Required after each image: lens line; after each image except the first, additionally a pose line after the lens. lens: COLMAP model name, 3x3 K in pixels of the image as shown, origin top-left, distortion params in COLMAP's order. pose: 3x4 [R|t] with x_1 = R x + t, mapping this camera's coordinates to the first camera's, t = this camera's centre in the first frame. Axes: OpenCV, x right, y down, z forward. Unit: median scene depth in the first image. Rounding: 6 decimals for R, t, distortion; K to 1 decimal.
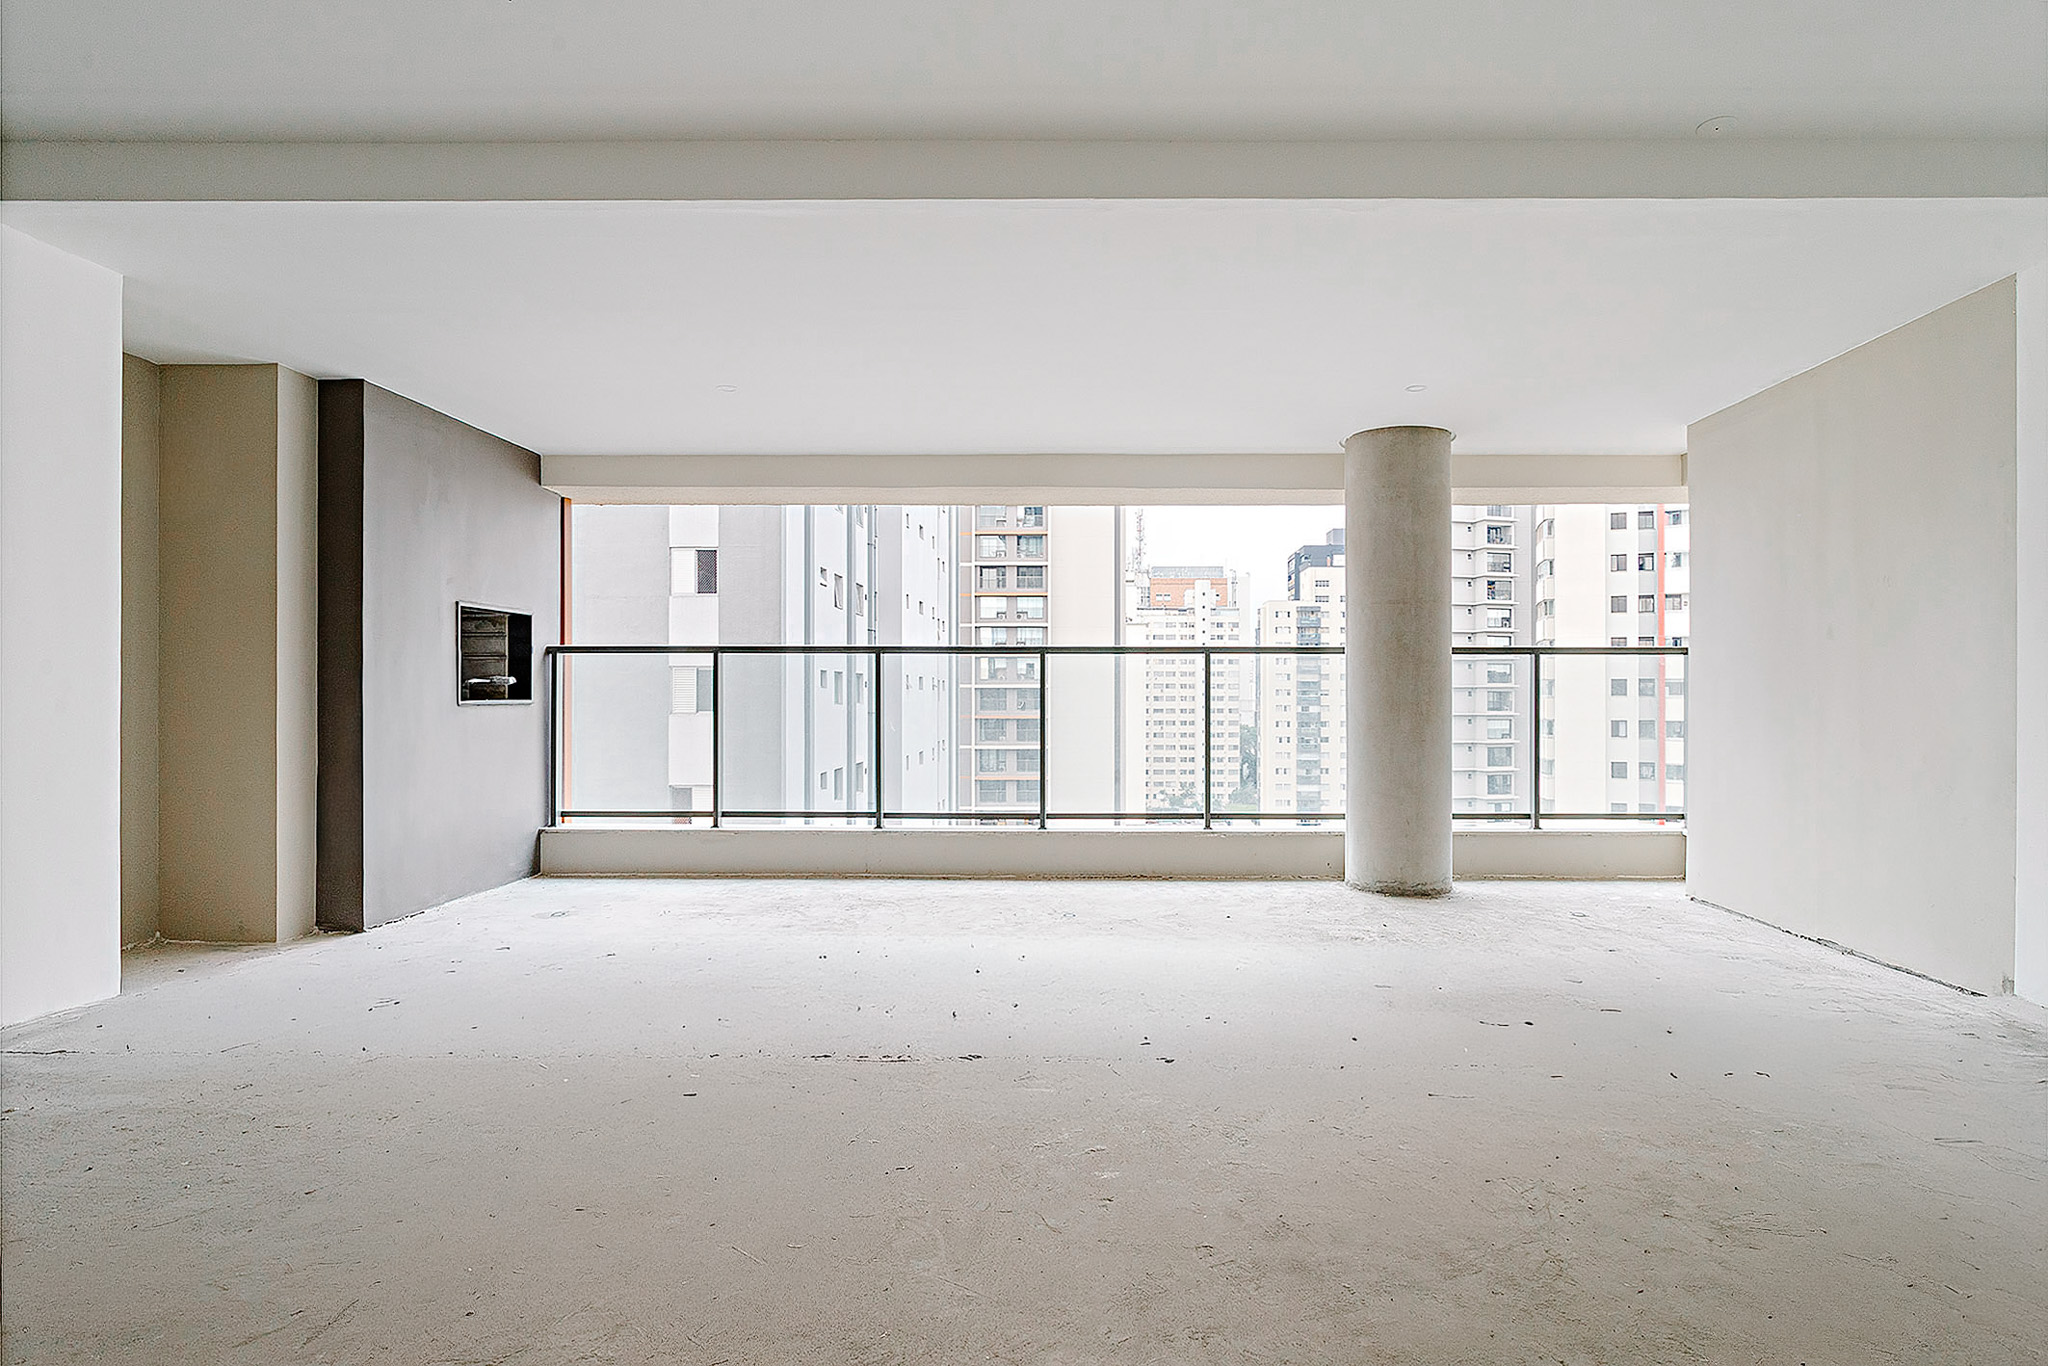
lens RADIAL K [[1089.3, 0, 1034.3], [0, 1089.3, 680.5], [0, 0, 1]] dist [-0.001590, -0.000359]
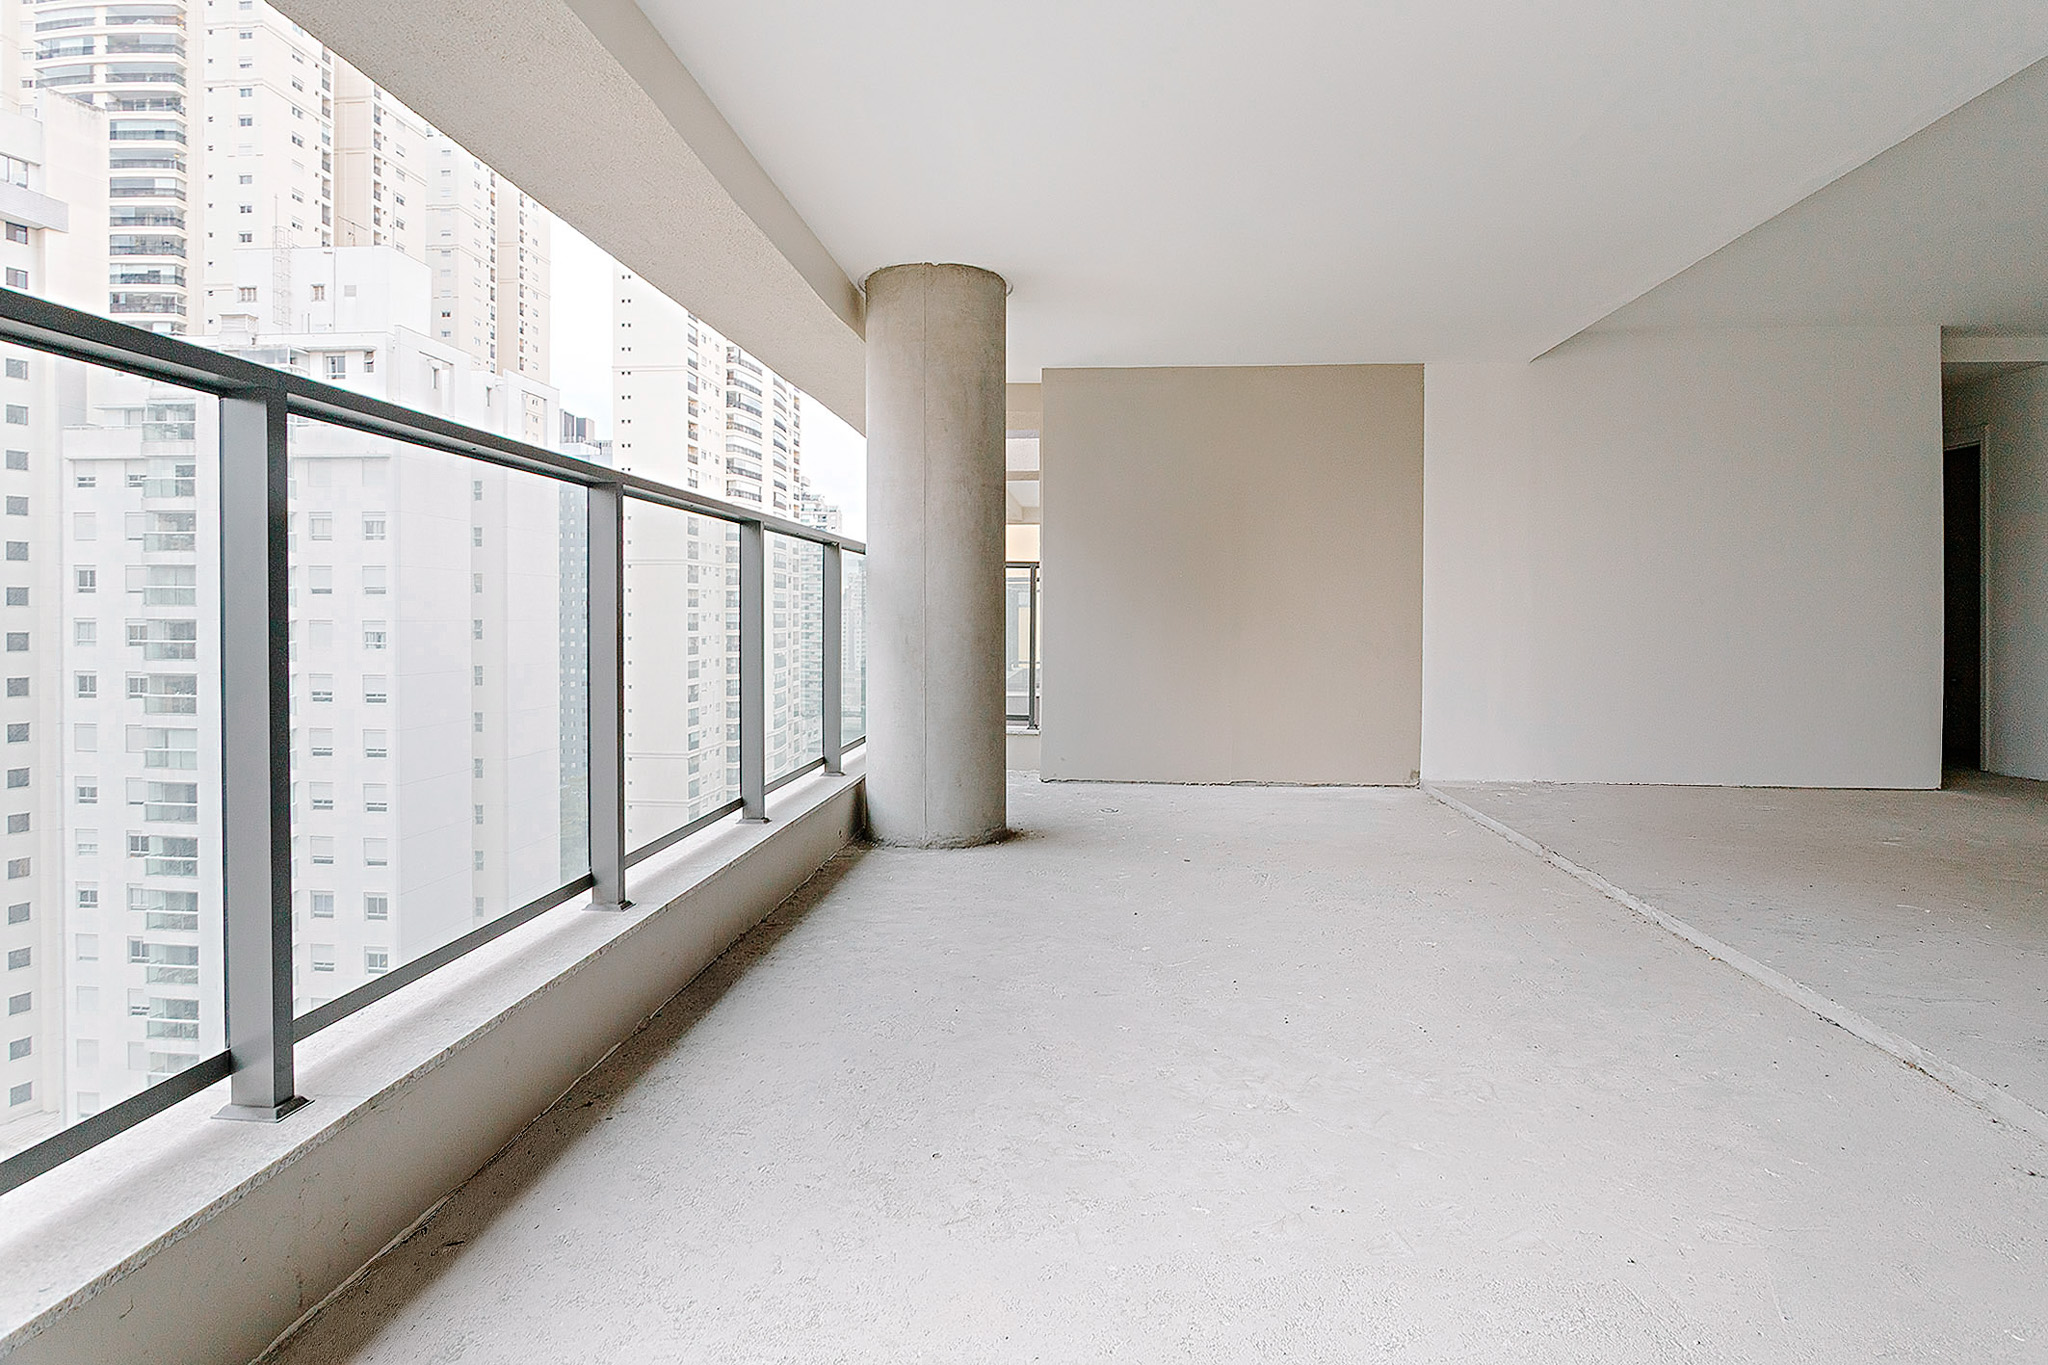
lens RADIAL K [[1064.6, 0, 1028.2], [0, 1064.6, 654.0], [0, 0, 1]] dist [0.000943, 0.000160]
pose [[0.063403, -0.007743, 0.997958, -0.491451], [-0.007662, 0.999937, 0.008245, 0.045197], [-0.997959, -0.008169, 0.063340, 0.878795]]
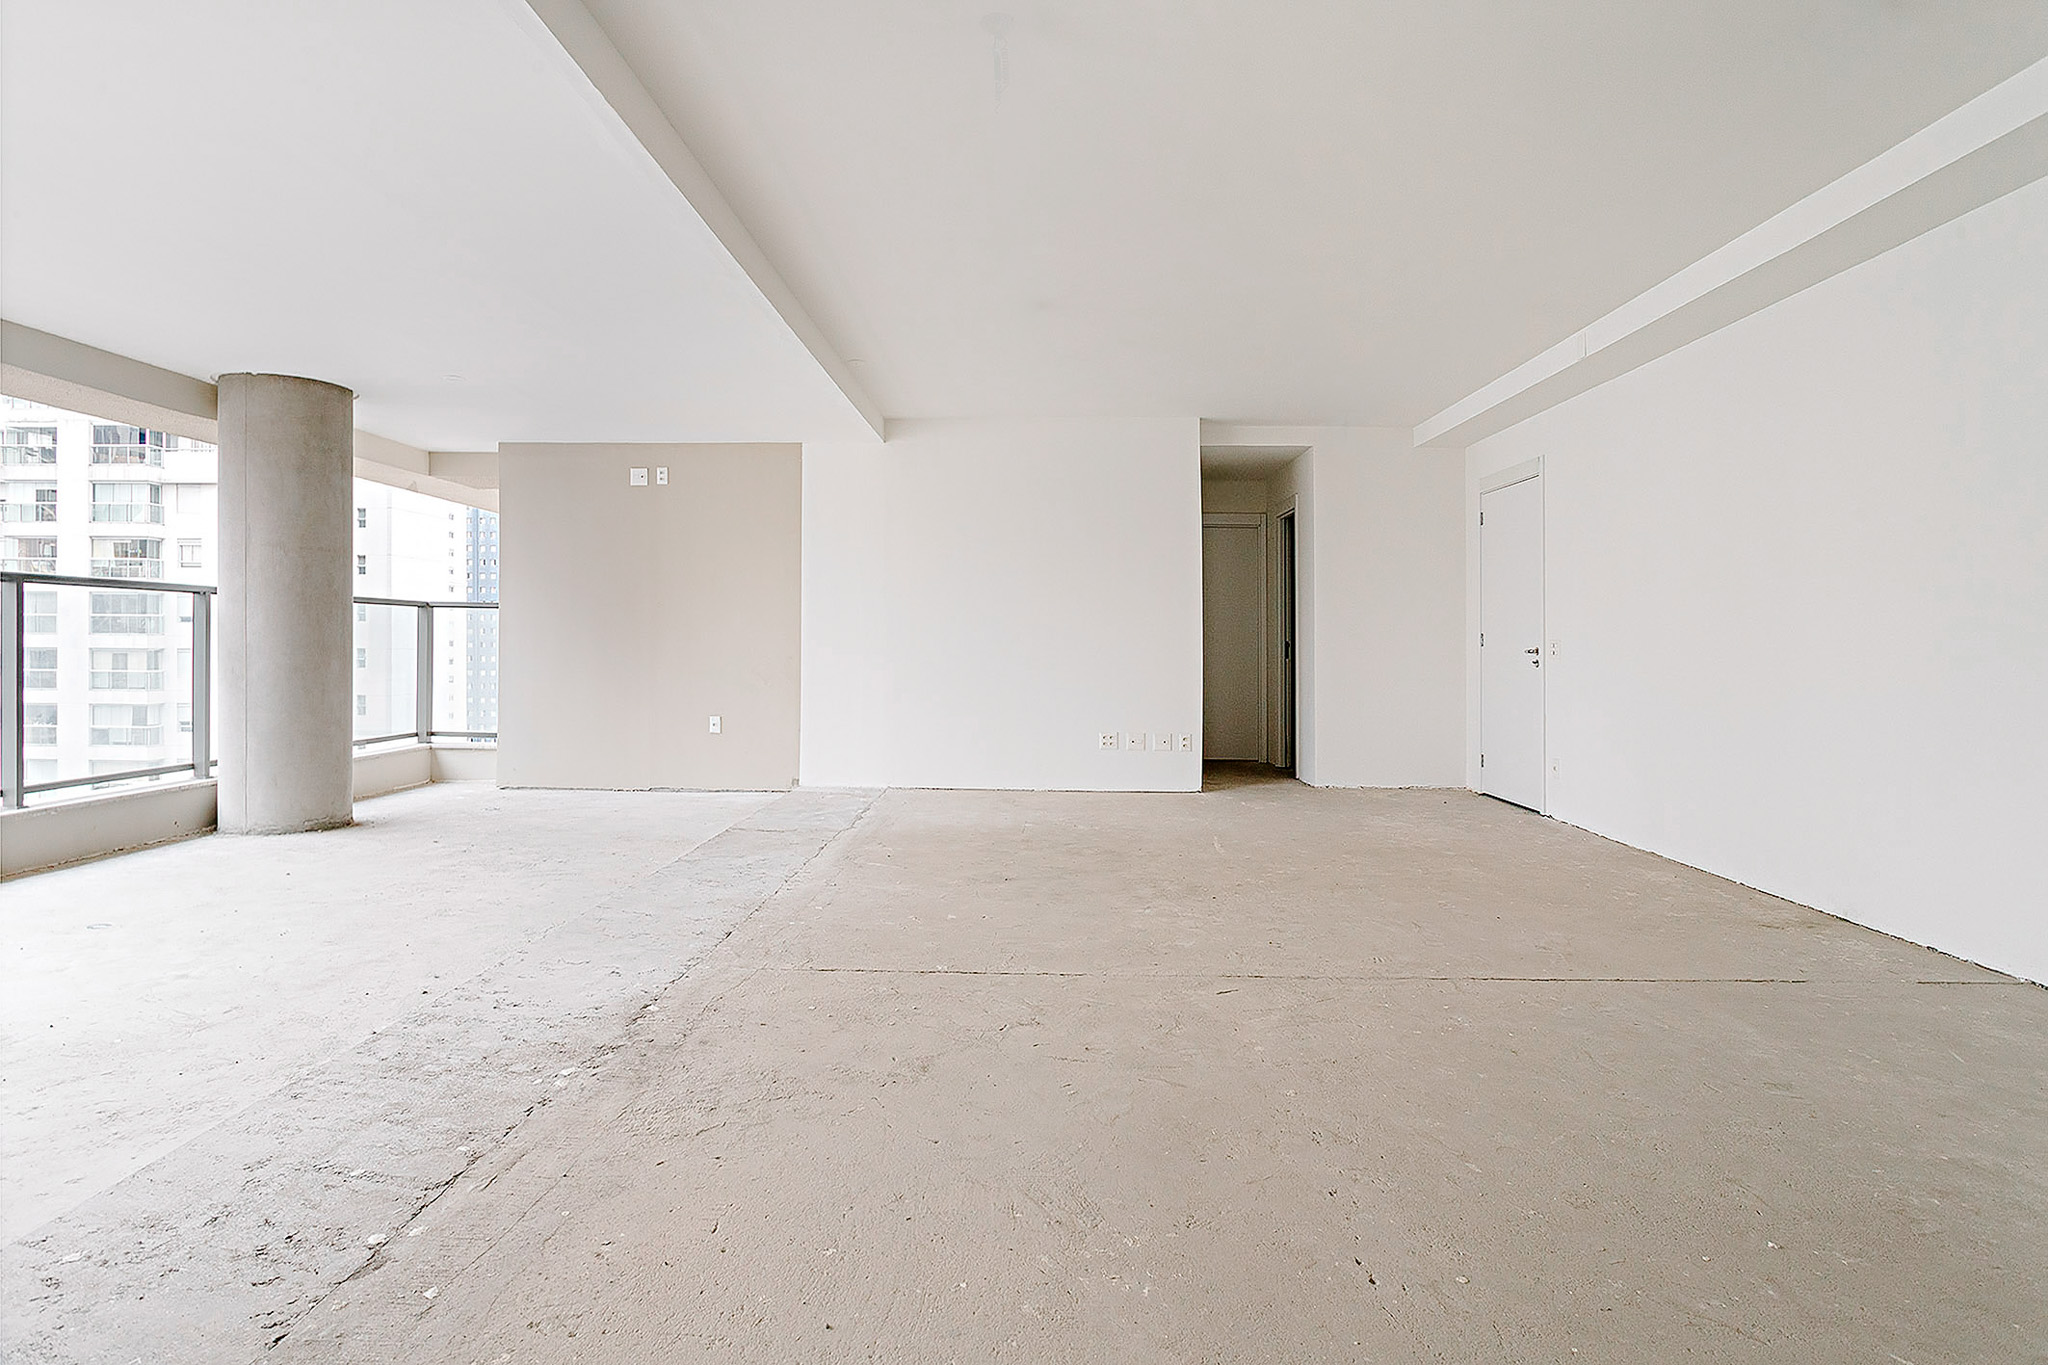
lens RADIAL K [[1089.3, 0, 1034.3], [0, 1089.3, 680.0], [0, 0, 1]] dist [-0.001590, -0.000359]
pose [[0.022786, -0.003919, 0.999733, -0.698010], [-0.008765, 0.999953, 0.004120, 0.041031], [-0.999702, -0.008856, 0.022751, 0.285634]]
